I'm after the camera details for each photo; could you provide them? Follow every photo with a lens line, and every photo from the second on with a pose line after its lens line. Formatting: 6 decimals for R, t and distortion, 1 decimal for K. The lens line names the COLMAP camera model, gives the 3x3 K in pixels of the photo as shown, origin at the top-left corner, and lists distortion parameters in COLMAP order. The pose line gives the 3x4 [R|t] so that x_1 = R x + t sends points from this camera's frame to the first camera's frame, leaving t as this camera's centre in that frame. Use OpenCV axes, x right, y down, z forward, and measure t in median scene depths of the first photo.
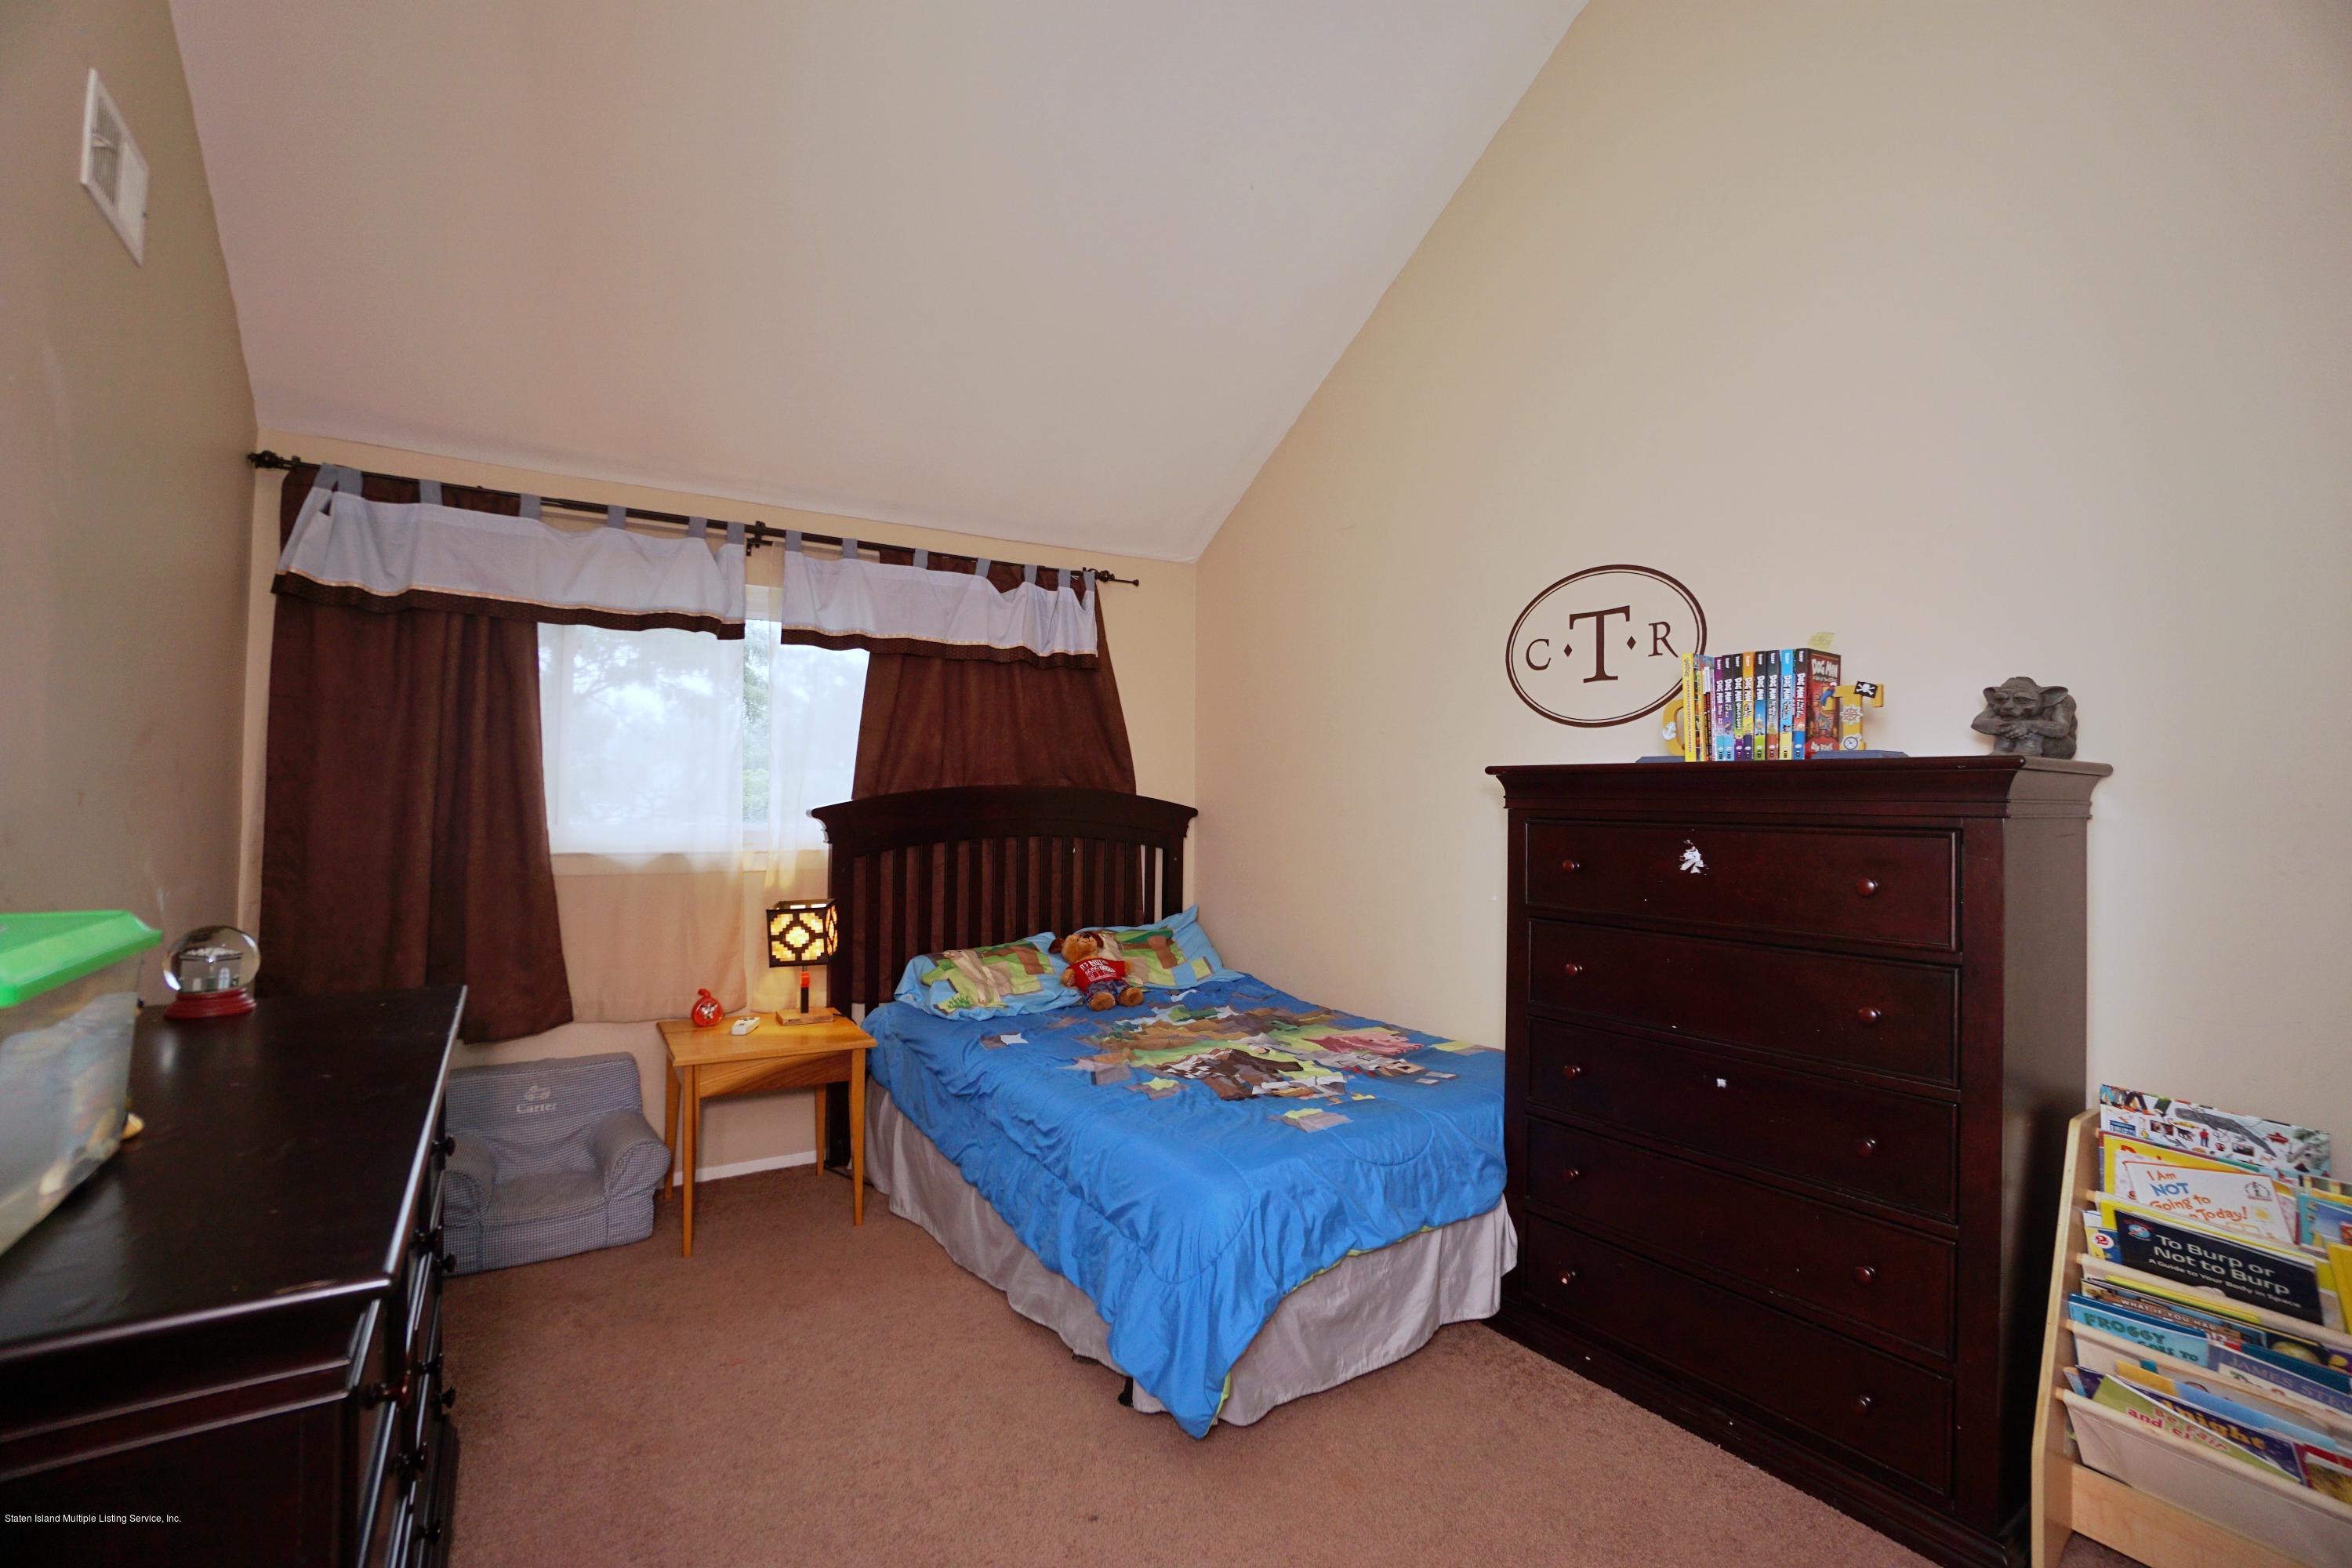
lens RADIAL K [[1036.9, 0, 1163.1], [0, 1036.9, 774.6], [0, 0, 1]] dist [-0.063498, 0.024031]
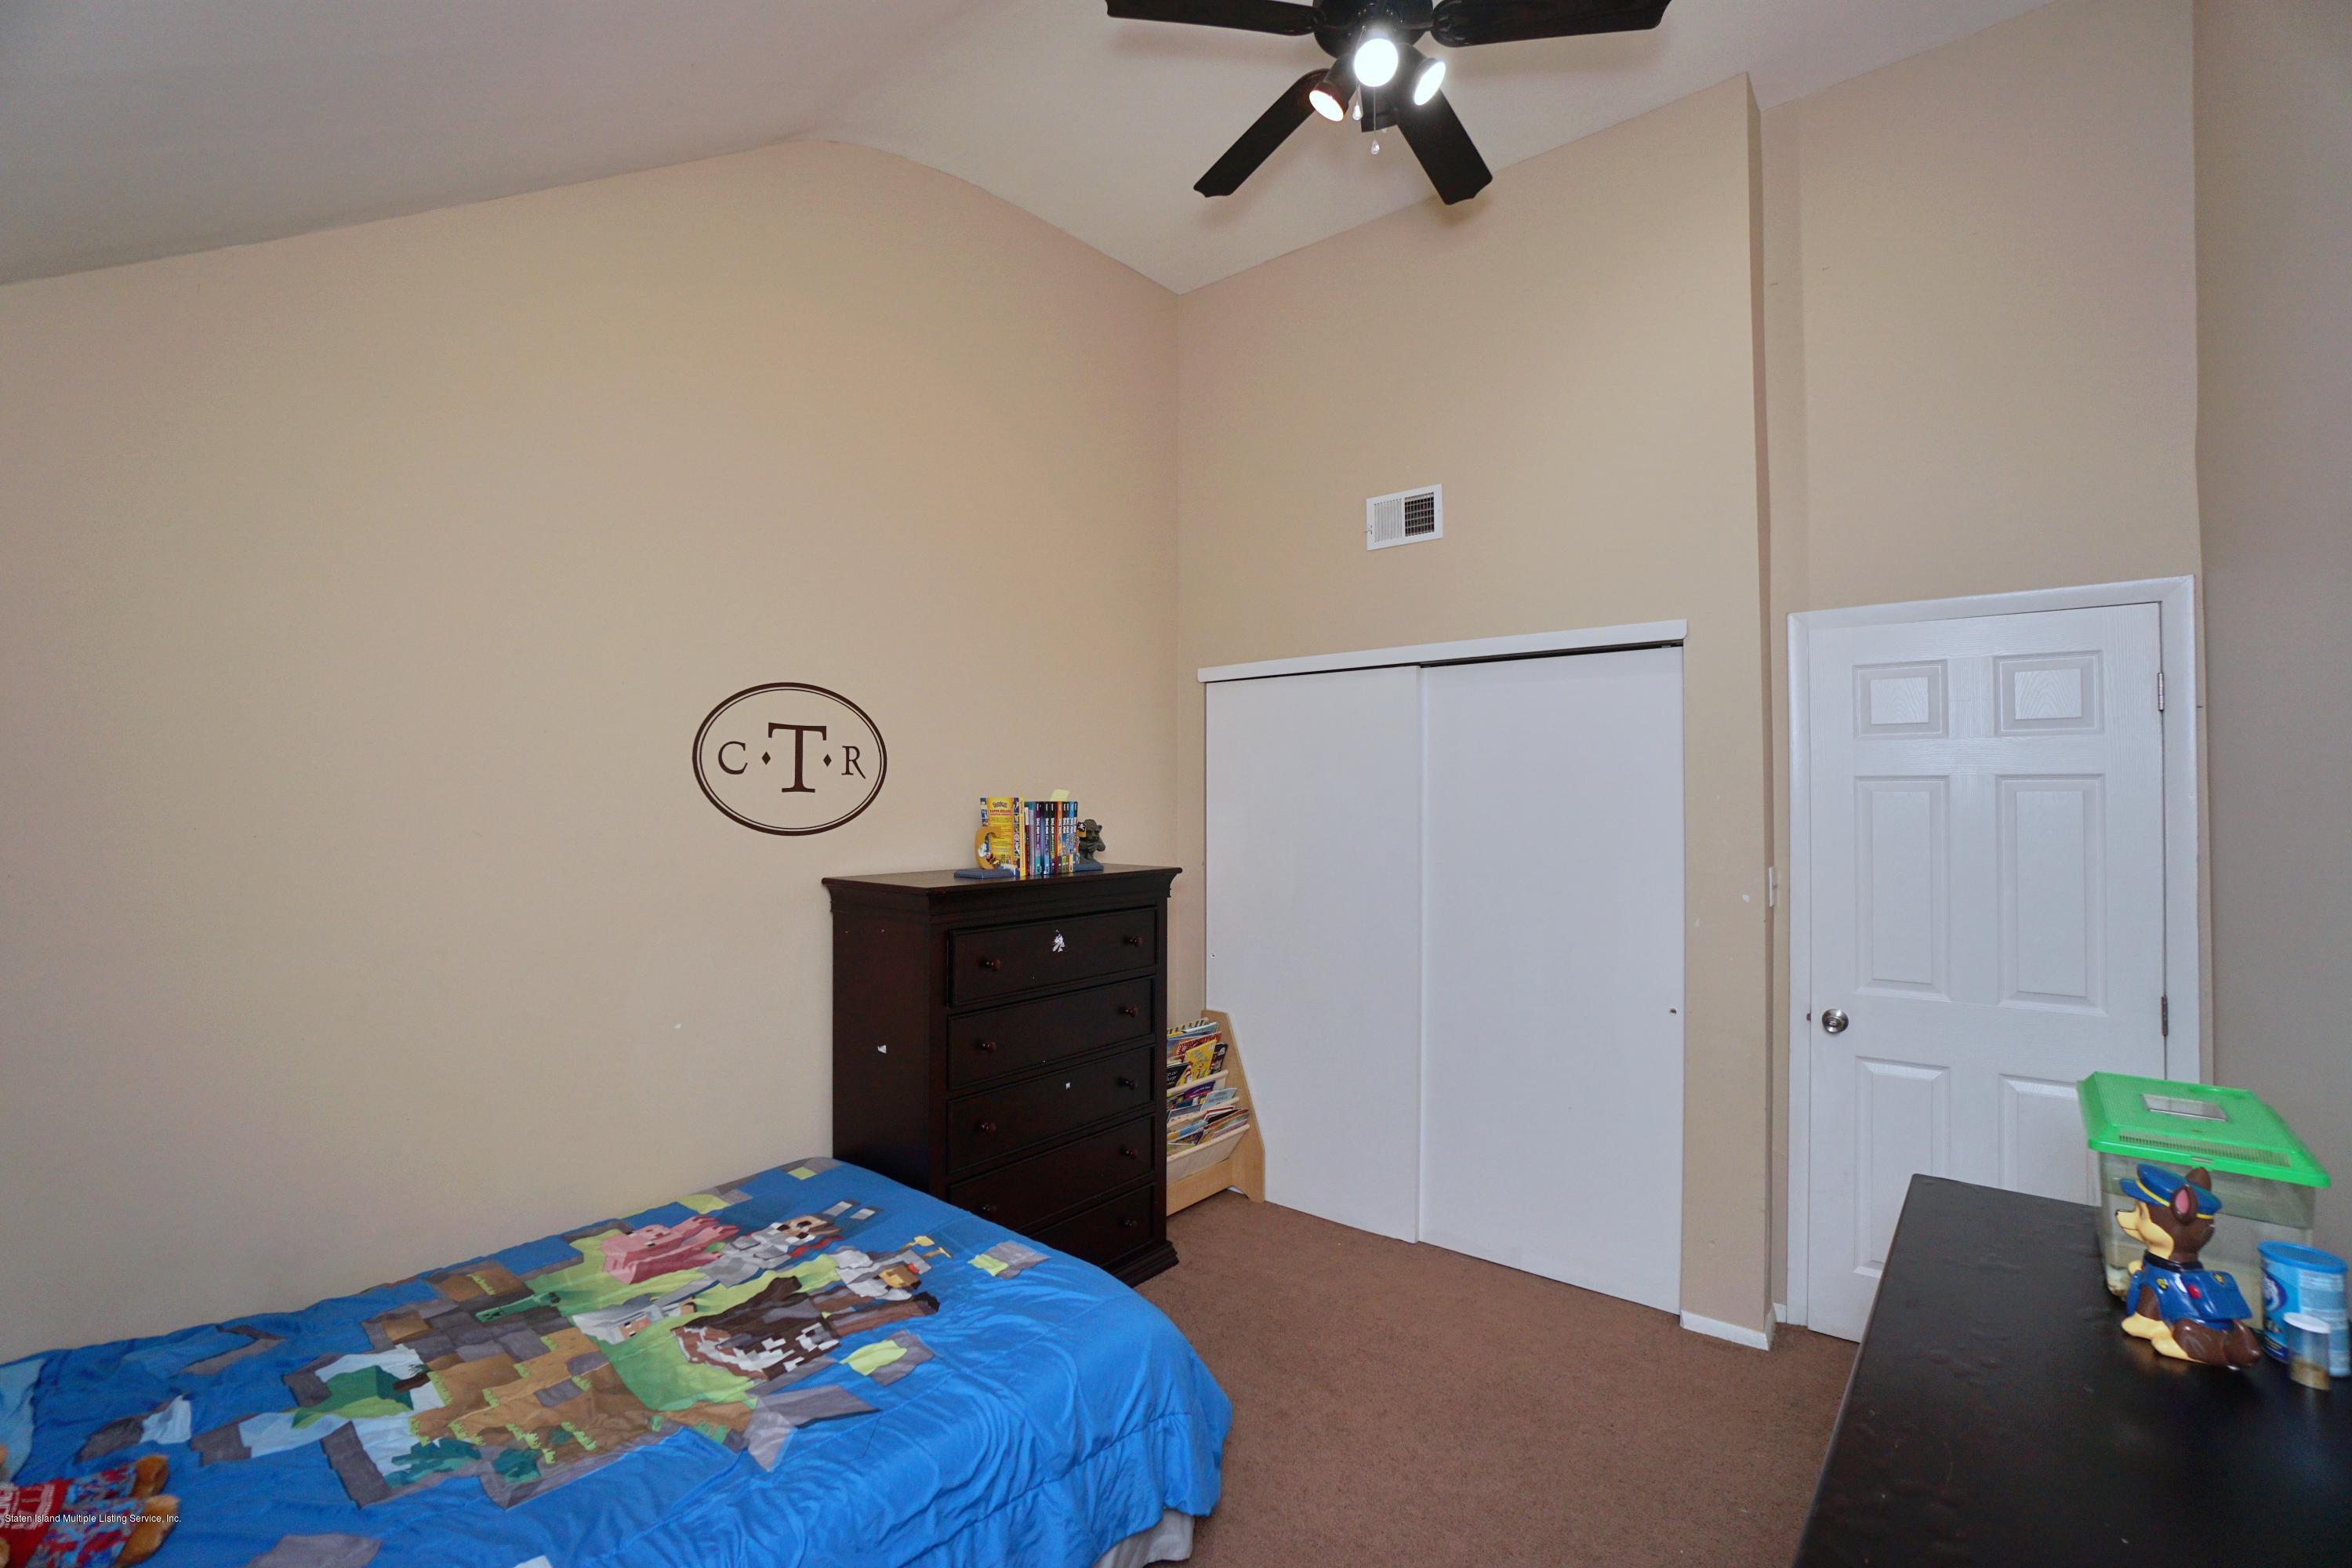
lens RADIAL K [[1036.9, 0, 1163.1], [0, 1036.9, 774.6], [0, 0, 1]] dist [-0.063498, 0.024031]
pose [[-0.276533, 0.008991, 0.960962, -0.727878], [-0.025581, 0.999533, -0.016713, -0.105135], [-0.960664, -0.029204, -0.276174, 0.970028]]
